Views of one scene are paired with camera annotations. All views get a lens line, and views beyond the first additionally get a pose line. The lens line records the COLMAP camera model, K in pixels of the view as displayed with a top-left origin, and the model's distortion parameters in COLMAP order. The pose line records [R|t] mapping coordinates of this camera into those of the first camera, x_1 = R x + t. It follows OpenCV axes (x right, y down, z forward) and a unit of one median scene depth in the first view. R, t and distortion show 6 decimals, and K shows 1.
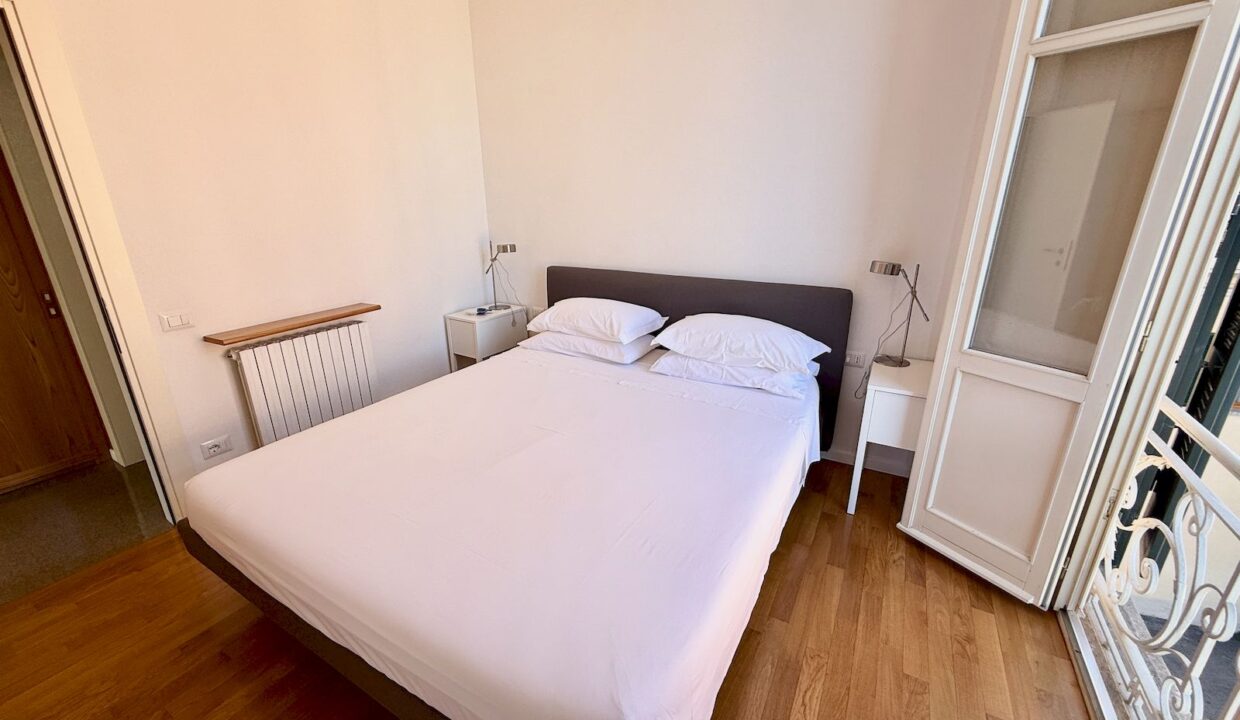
lens RADIAL K [[495.3, 0, 615.6], [0, 495.3, 358.6], [0, 0, 1]] dist [0.001244, -0.000181]
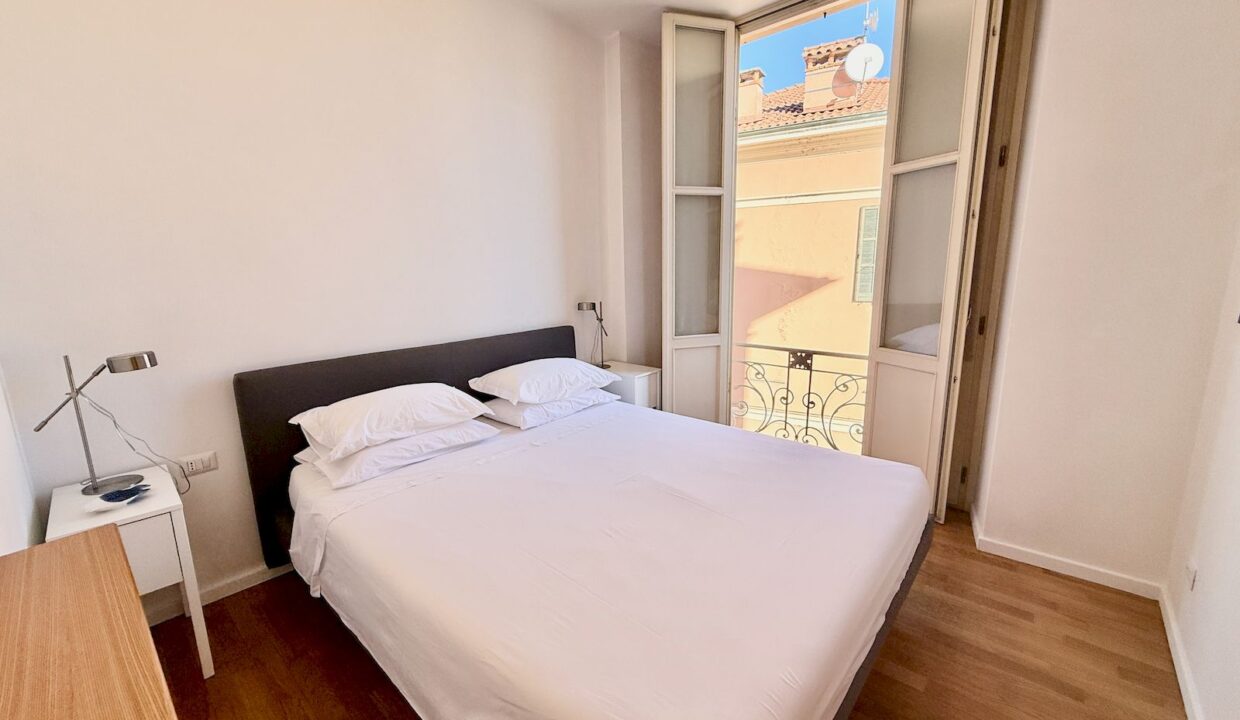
lens RADIAL K [[497.4, 0, 615.5], [0, 497.4, 361.9], [0, 0, 1]] dist [0.000516, -0.000188]
pose [[0.206363, -0.186669, 0.960505, -0.864598], [0.330117, 0.937362, 0.111246, -0.159820], [-0.921107, 0.294122, 0.255059, 0.562515]]
